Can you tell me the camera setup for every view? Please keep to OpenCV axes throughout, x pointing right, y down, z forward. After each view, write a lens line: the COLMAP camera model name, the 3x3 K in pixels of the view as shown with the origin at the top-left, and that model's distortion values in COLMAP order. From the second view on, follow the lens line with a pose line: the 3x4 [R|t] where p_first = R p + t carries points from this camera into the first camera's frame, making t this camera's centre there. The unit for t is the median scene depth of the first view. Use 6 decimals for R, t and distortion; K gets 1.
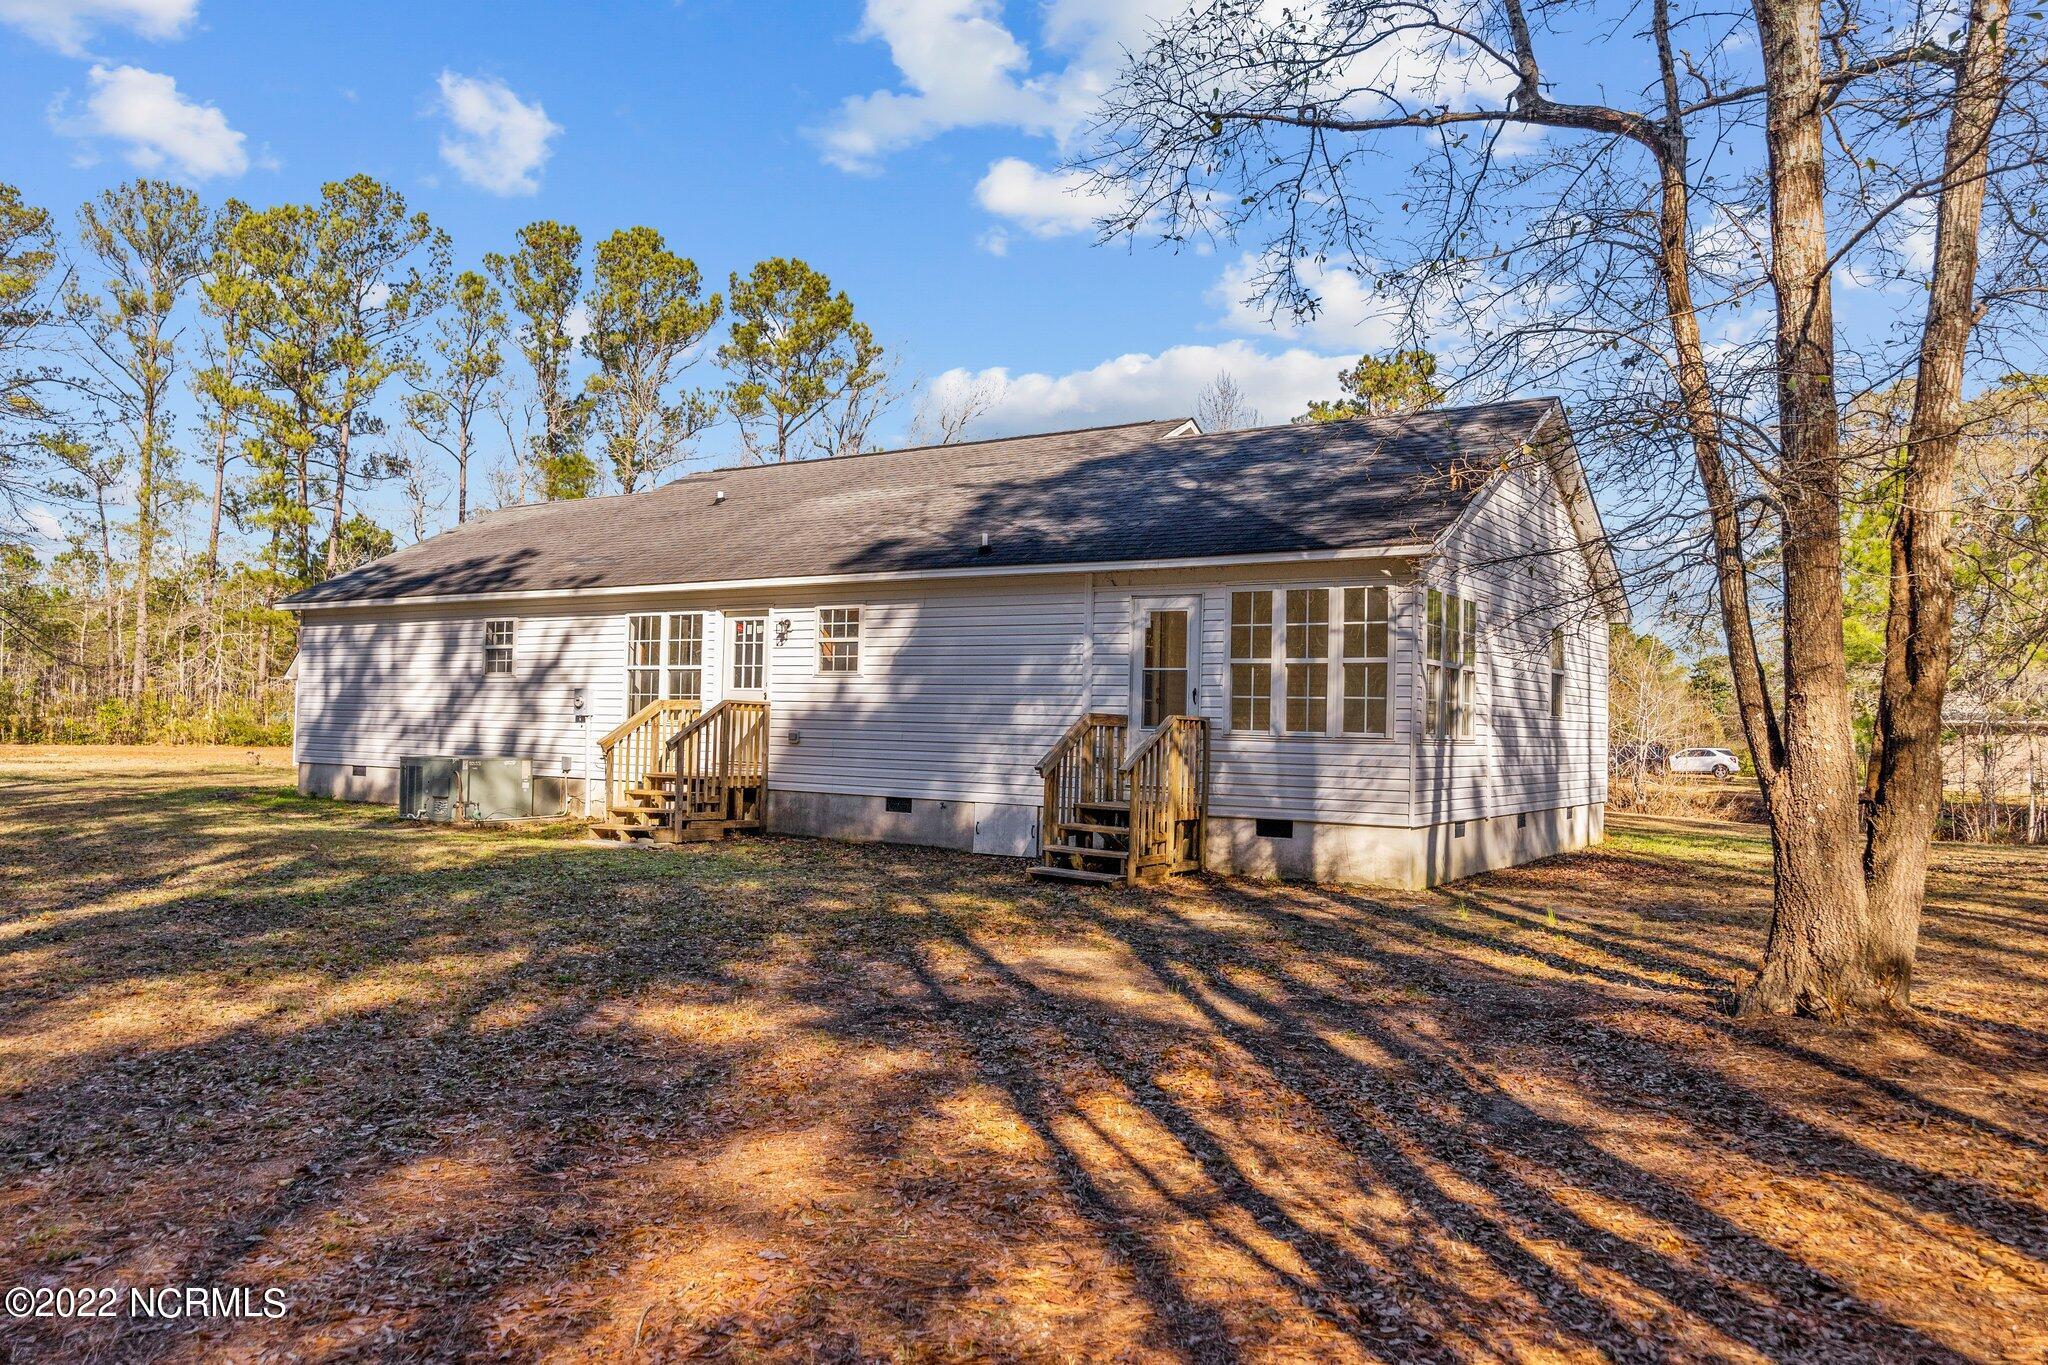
lens RADIAL K [[1477.3, 0, 1037.3], [0, 1477.3, 732.1], [0, 0, 1]] dist [0.007522, -0.001935]
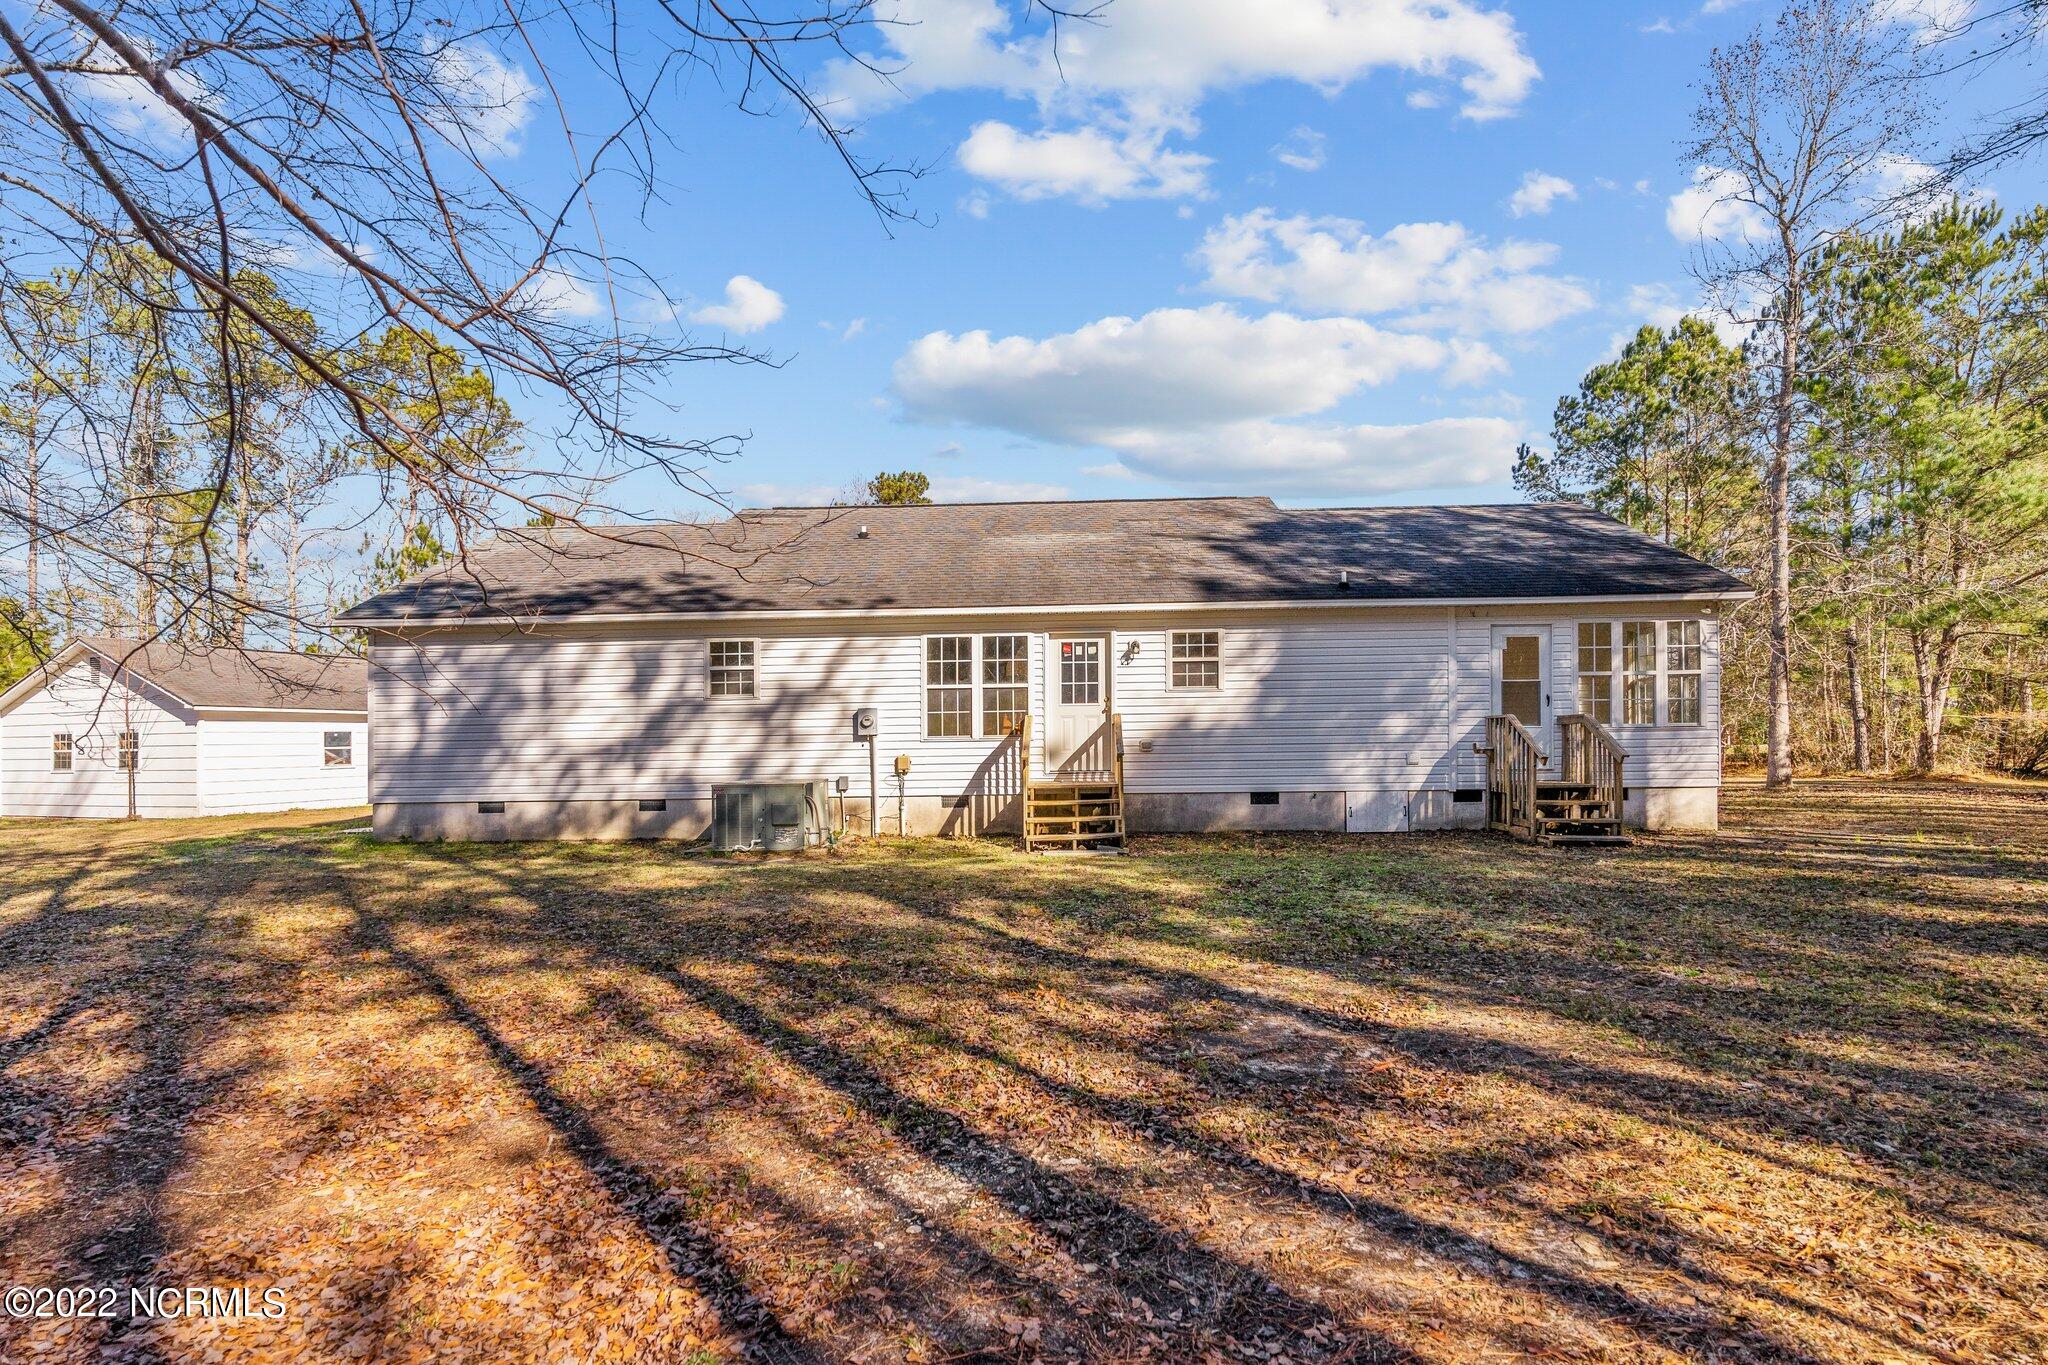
lens RADIAL K [[1014.1, 0, 1040.8], [0, 1014.1, 740.6], [0, 0, 1]] dist [0.001693, 0.000544]
pose [[0.847046, -0.033976, 0.530433, -0.657408], [0.035636, 0.999340, 0.007104, -0.008876], [-0.530324, 0.012885, 0.847697, 0.393001]]
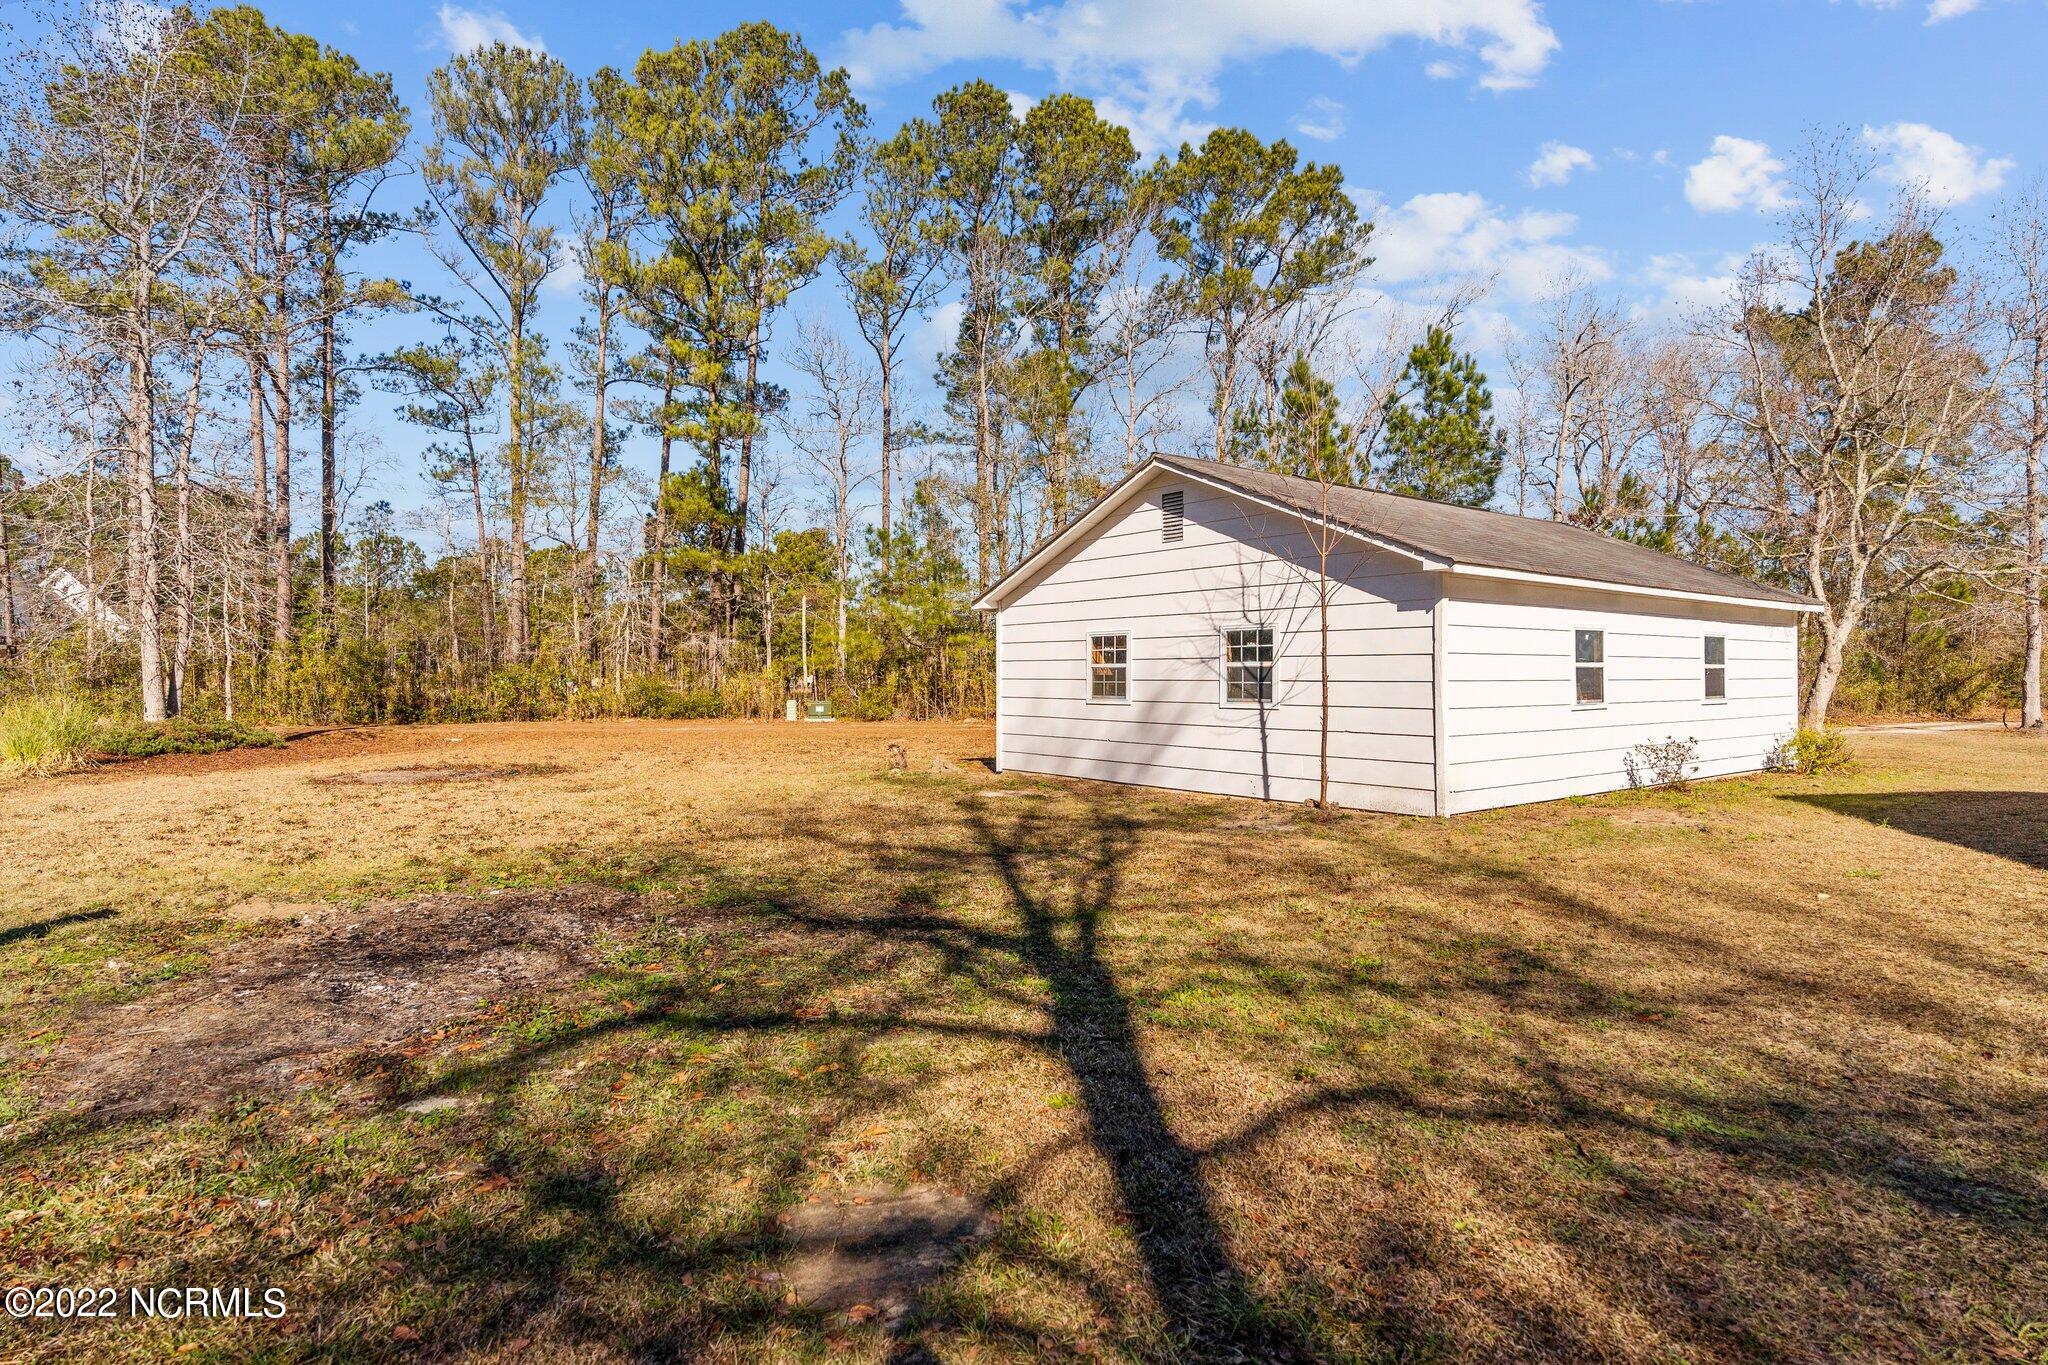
lens RADIAL K [[1065.3, 0, 1016.6], [0, 1065.3, 719.7], [0, 0, 1]] dist [-0.002317, -0.000785]
pose [[0.999506, -0.025153, -0.018837, -1.061075], [0.025836, 0.998983, 0.036944, -0.021510], [0.017889, -0.037413, 0.999140, 1.338281]]
